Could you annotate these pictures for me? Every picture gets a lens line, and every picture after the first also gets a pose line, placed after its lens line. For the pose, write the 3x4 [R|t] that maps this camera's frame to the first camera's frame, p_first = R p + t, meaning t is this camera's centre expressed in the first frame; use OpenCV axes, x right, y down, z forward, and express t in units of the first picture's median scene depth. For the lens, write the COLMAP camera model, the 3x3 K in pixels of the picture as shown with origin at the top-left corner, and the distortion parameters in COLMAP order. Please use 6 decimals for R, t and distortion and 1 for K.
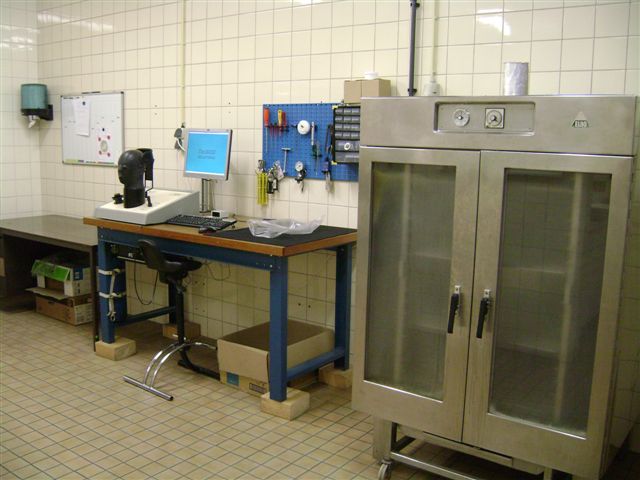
lens RADIAL K [[654.9, 0, 320.0], [0, 654.9, 240.0], [0, 0, 1]] dist [-0.117840, 0.010971]
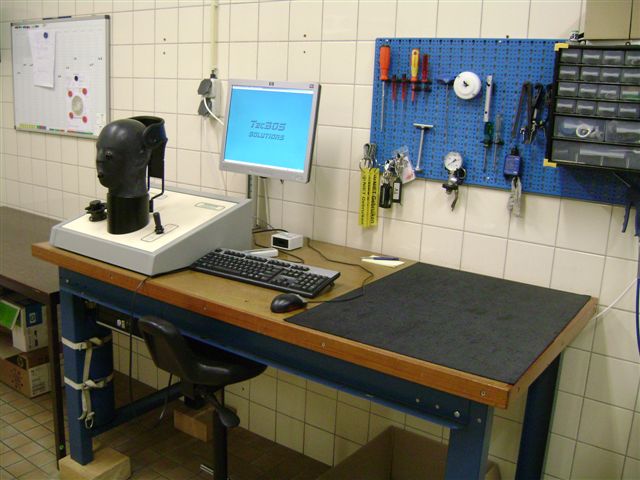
lens RADIAL K [[654.9, 0, 320.0], [0, 654.9, 240.0], [0, 0, 1]] dist [-0.117840, 0.010971]
pose [[0.999521, 0.023297, 0.020350, -0.141965], [-0.024611, 0.997458, 0.066871, -0.080620], [-0.018740, -0.067340, 0.997554, 0.475124]]
